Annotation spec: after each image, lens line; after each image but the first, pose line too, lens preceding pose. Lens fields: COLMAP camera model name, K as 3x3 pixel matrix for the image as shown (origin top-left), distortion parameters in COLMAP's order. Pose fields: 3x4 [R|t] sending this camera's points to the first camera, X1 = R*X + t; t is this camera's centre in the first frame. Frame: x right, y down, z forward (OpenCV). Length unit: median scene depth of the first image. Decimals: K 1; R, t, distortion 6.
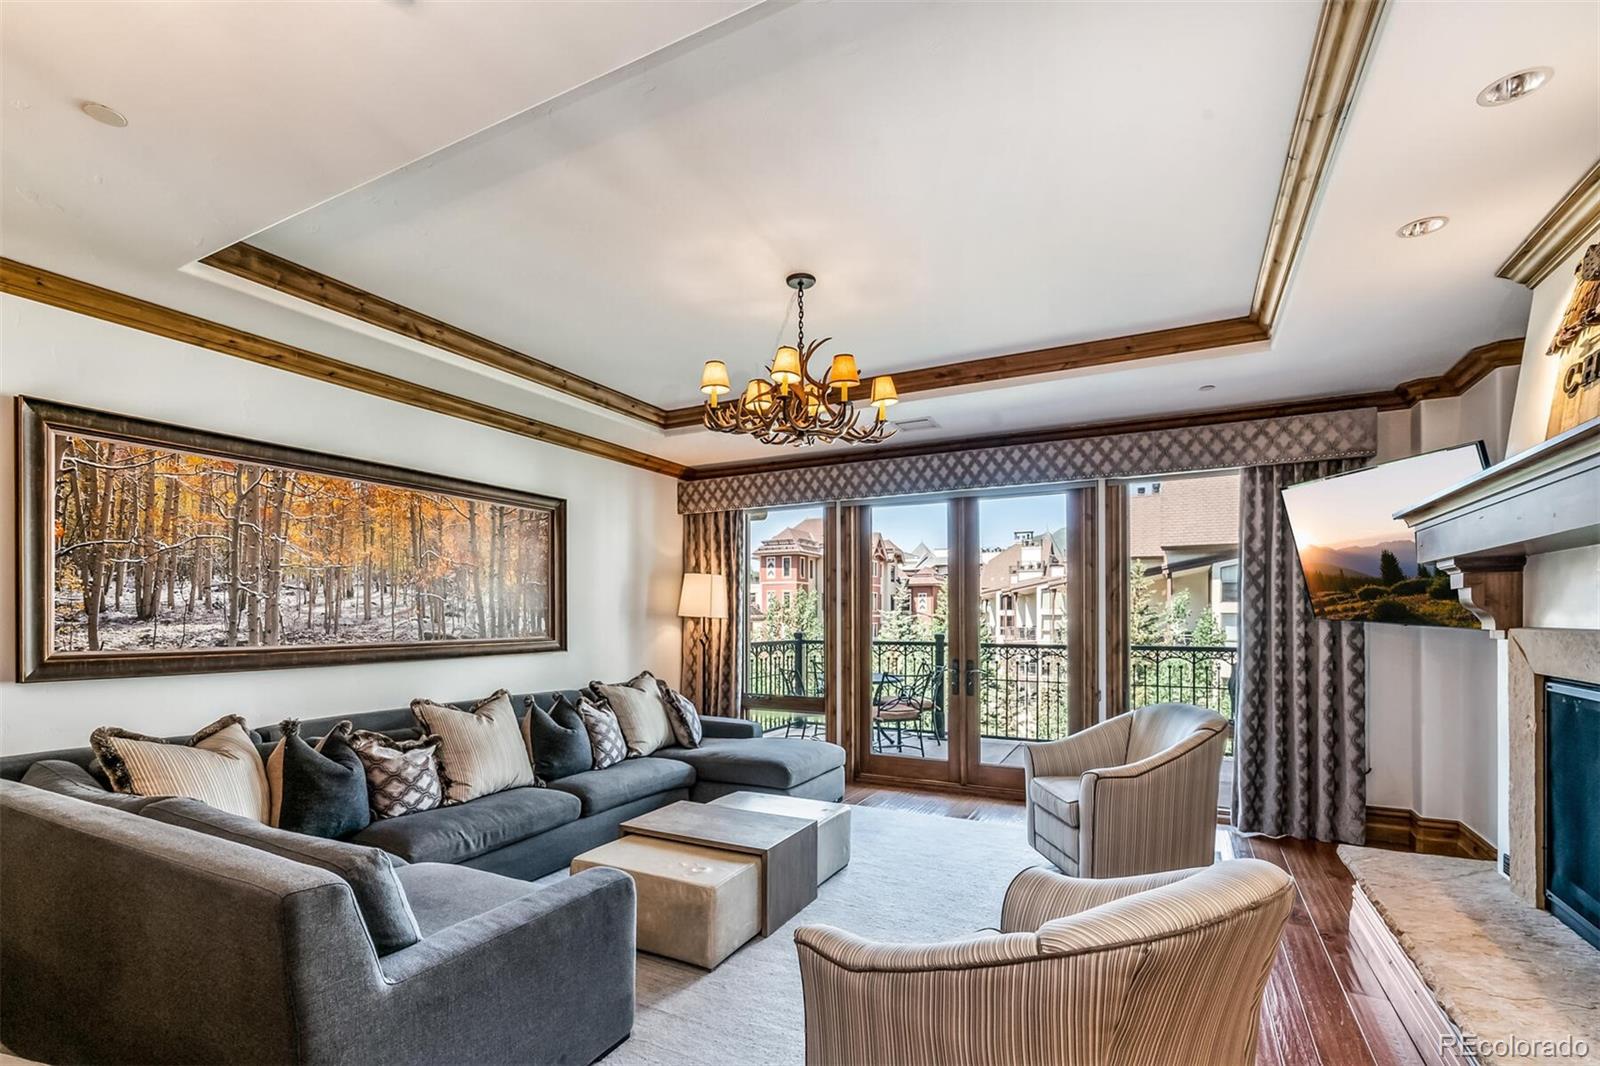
lens RADIAL K [[744.0, 0, 787.6], [0, 744.0, 610.6], [0, 0, 1]] dist [-0.001871, 0.000787]
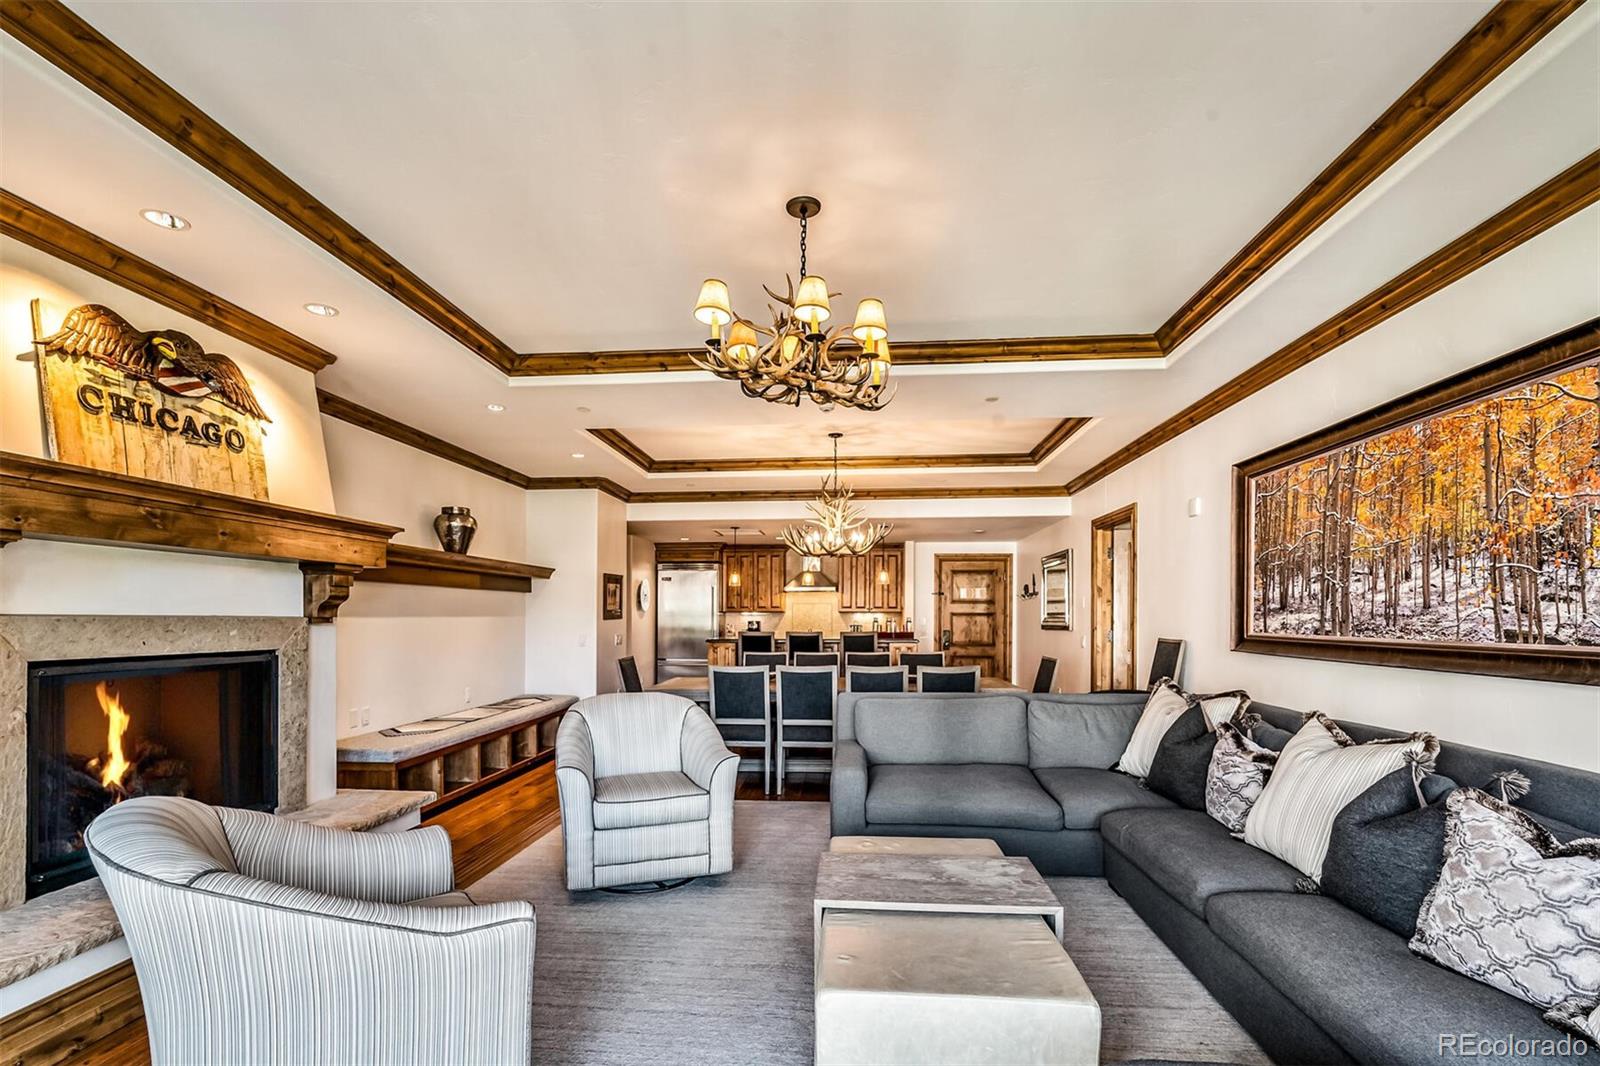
lens RADIAL K [[731.0, 0, 788.2], [0, 731.0, 617.4], [0, 0, 1]] dist [0.003158, 0.000892]
pose [[-0.925226, 0.000564, -0.379416, 0.253245], [0.002009, 0.999992, -0.003413, 0.019800], [0.379411, -0.003920, -0.925220, 1.280366]]
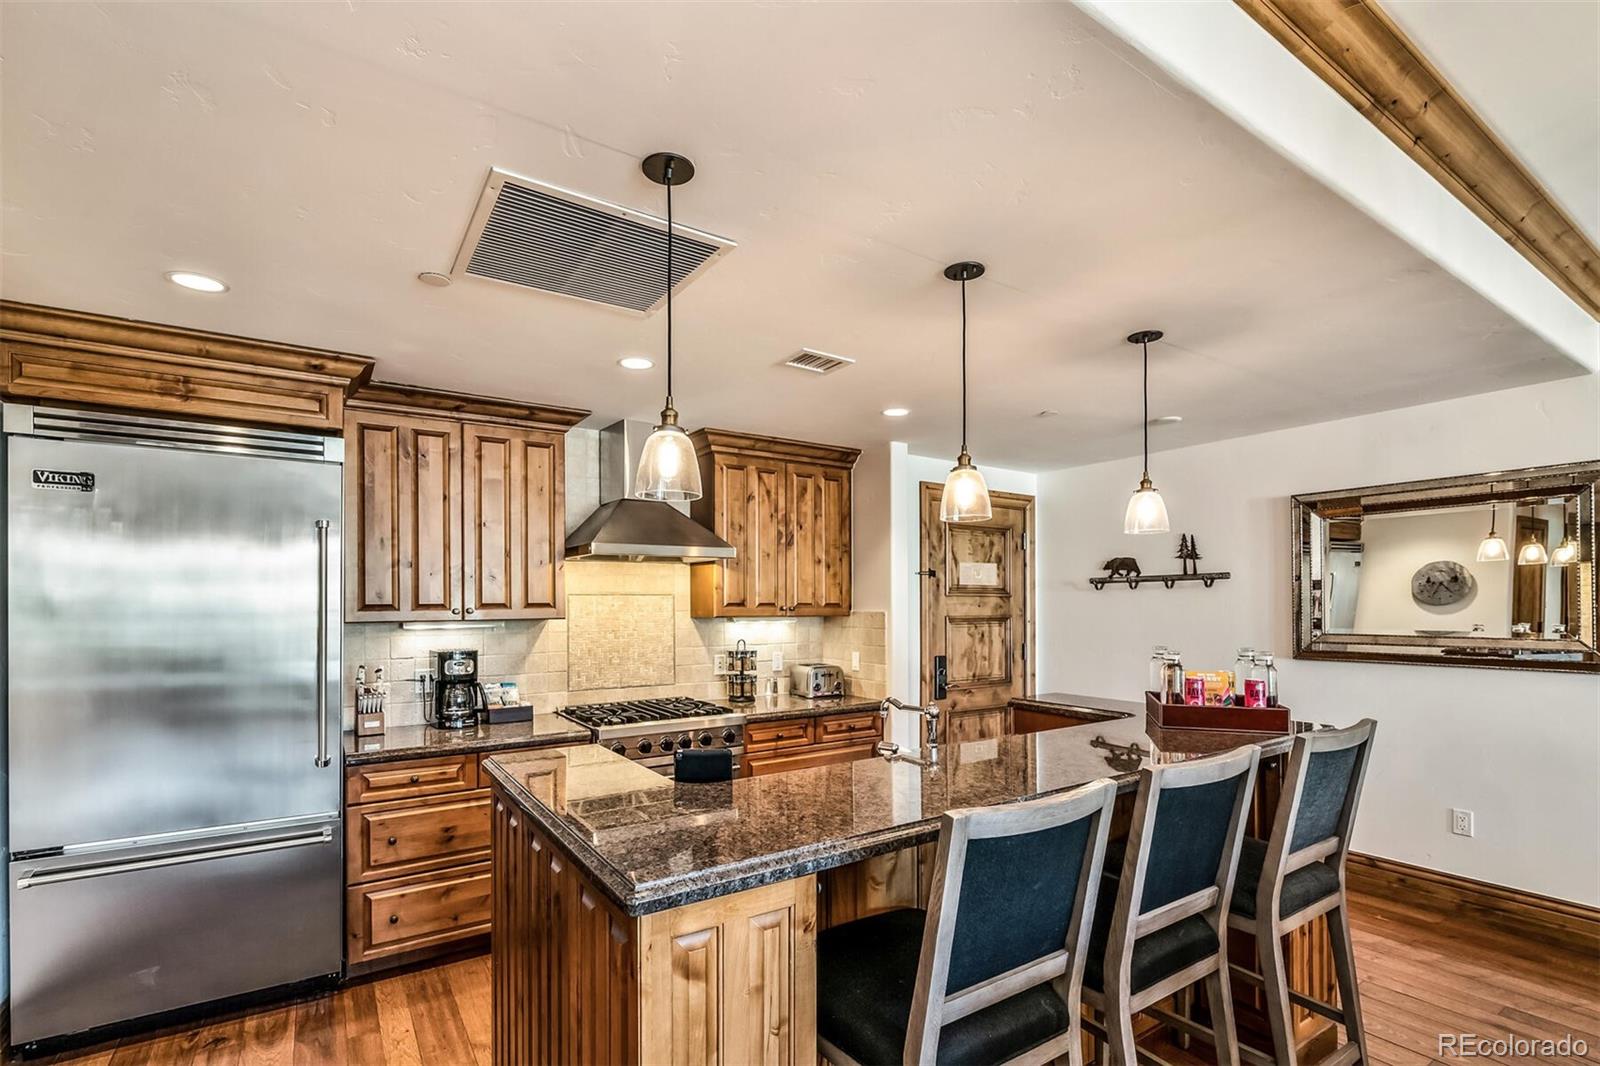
lens RADIAL K [[732.1, 0, 787.2], [0, 732.1, 598.6], [0, 0, 1]] dist [-0.004177, 0.000185]
pose [[-0.489467, 0.000606, -0.872021, -0.089484], [0.004776, 0.999987, -0.001986, -0.026951], [0.872009, -0.005136, -0.489464, -0.393268]]
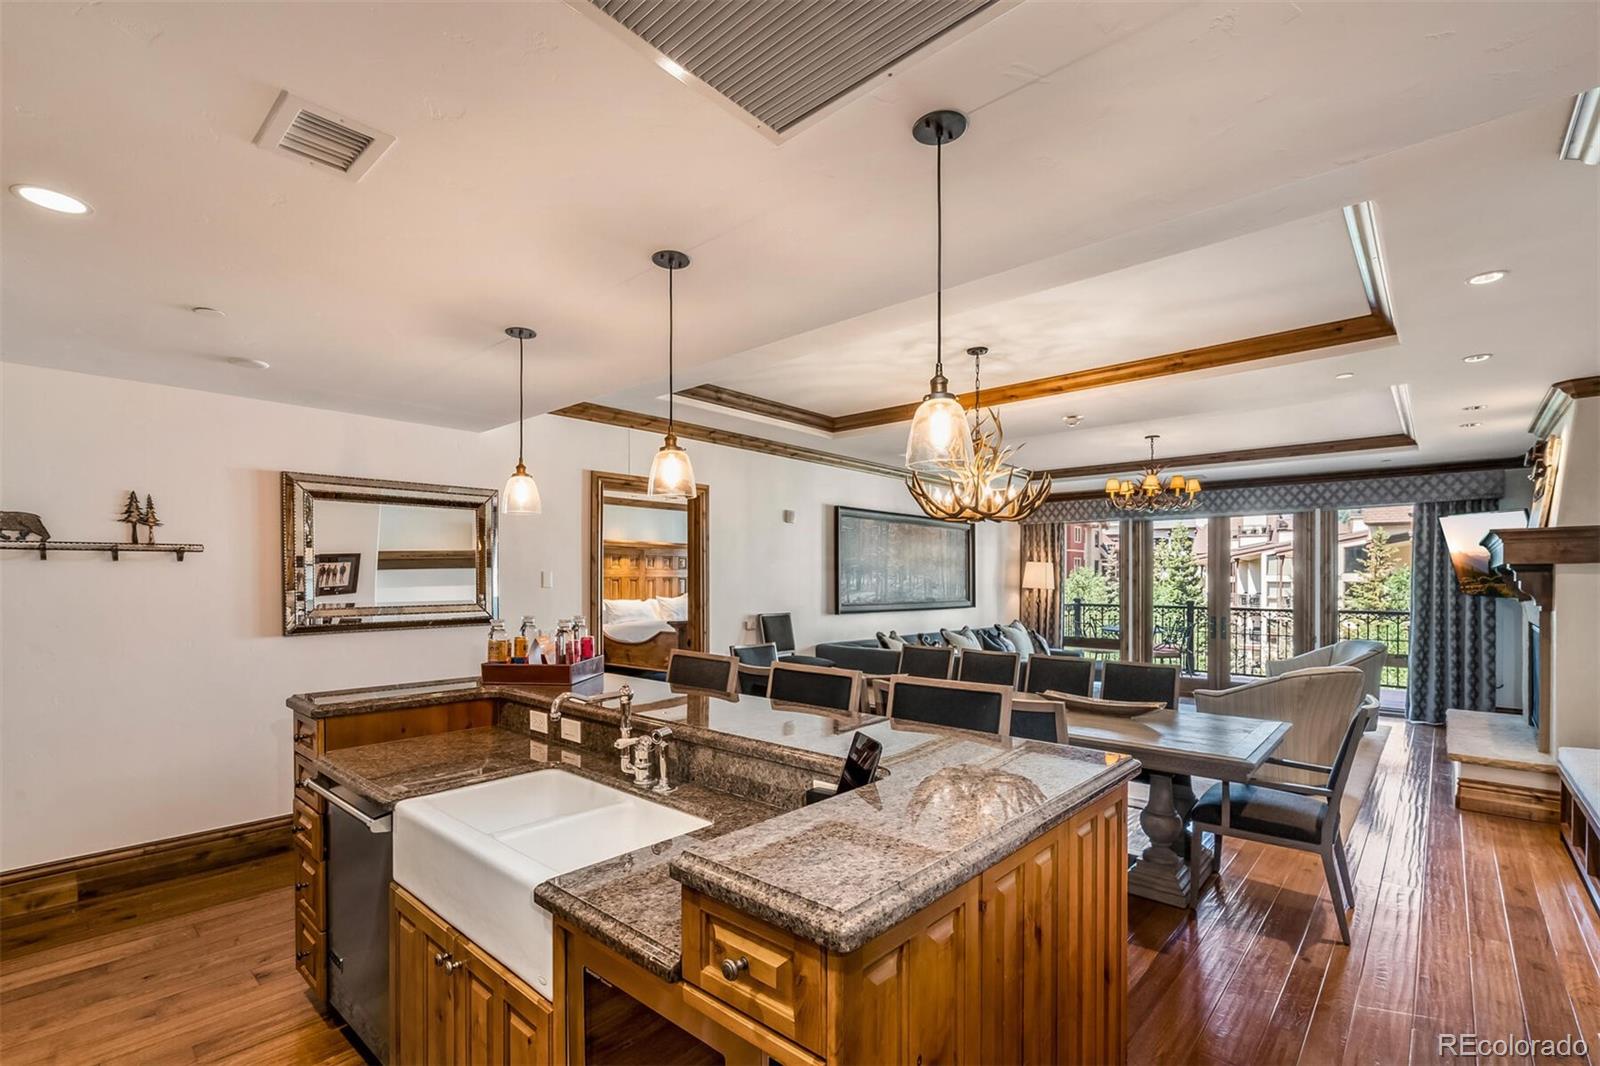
lens RADIAL K [[720.9, 0, 774.3], [0, 720.9, 578.1], [0, 0, 1]] dist [-0.003031, -0.000244]
pose [[0.963864, 0.005045, -0.266346, -0.351493], [-0.003531, 0.999975, 0.006164, -0.029331], [0.266371, -0.005001, 0.963858, -0.965590]]
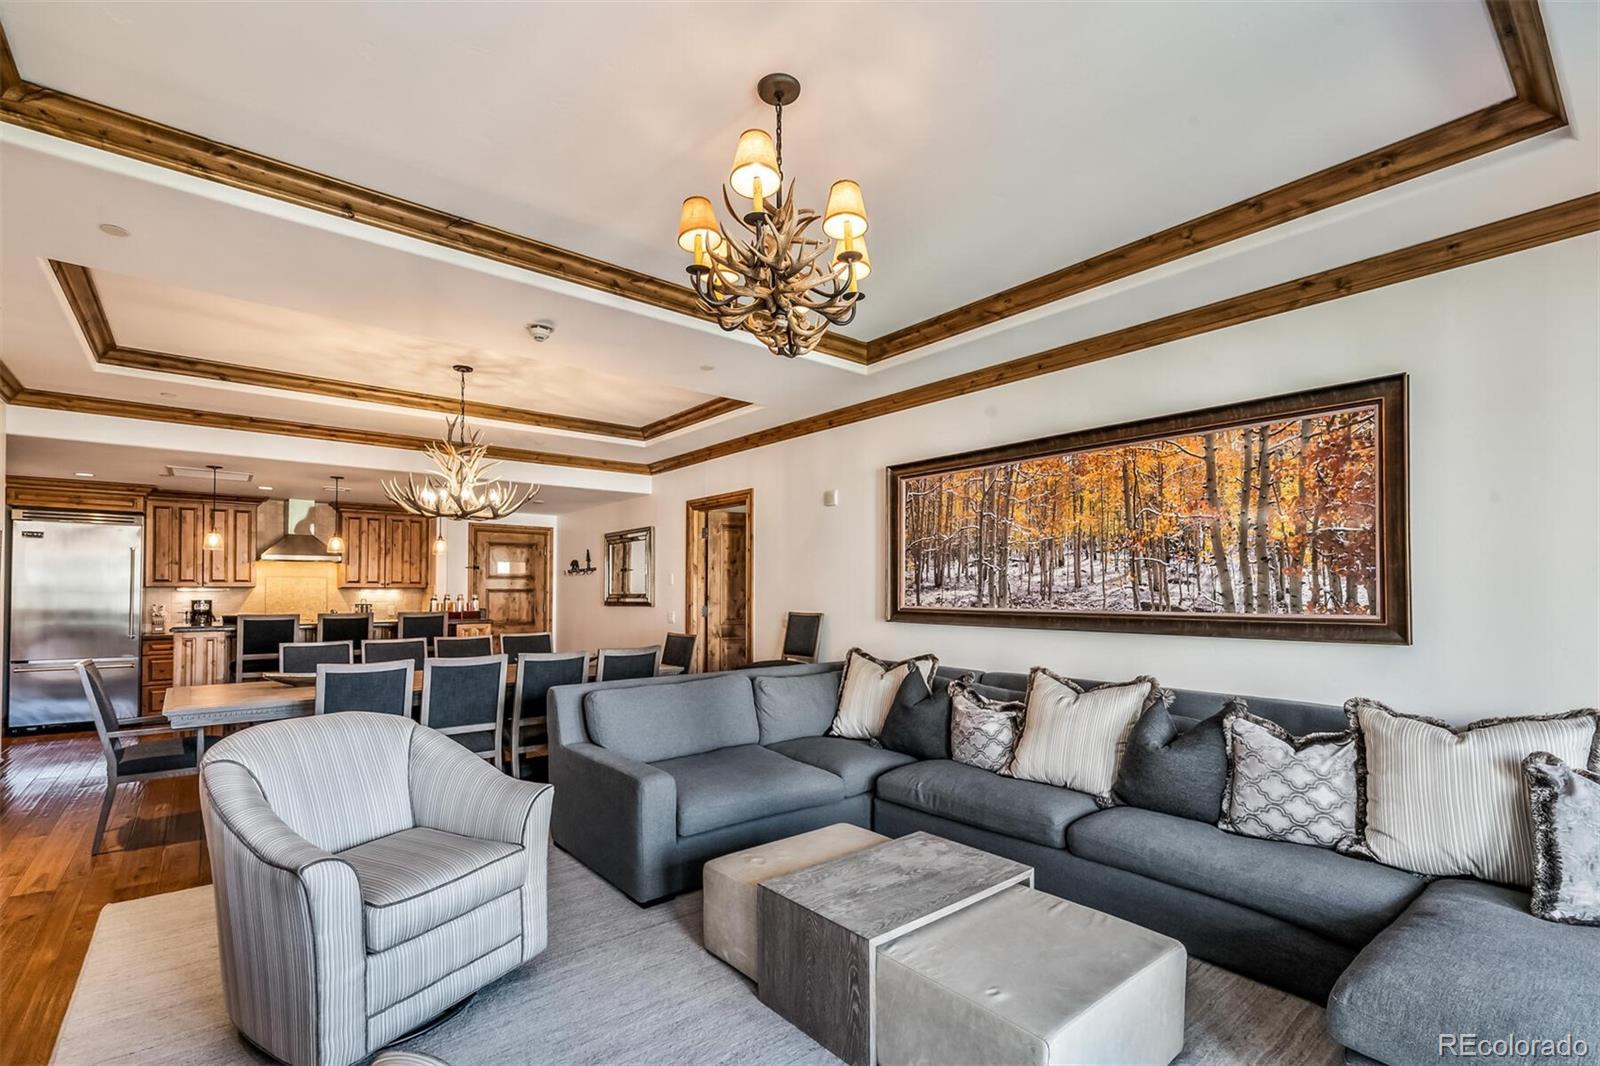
lens RADIAL K [[726.3, 0, 782.0], [0, 726.3, 578.6], [0, 0, 1]] dist [-0.004098, 0.001628]
pose [[-0.402637, -0.015434, -0.915230, 0.456184], [0.006281, 0.999788, -0.019623, 0.015357], [0.915338, -0.013649, -0.402454, 0.924812]]
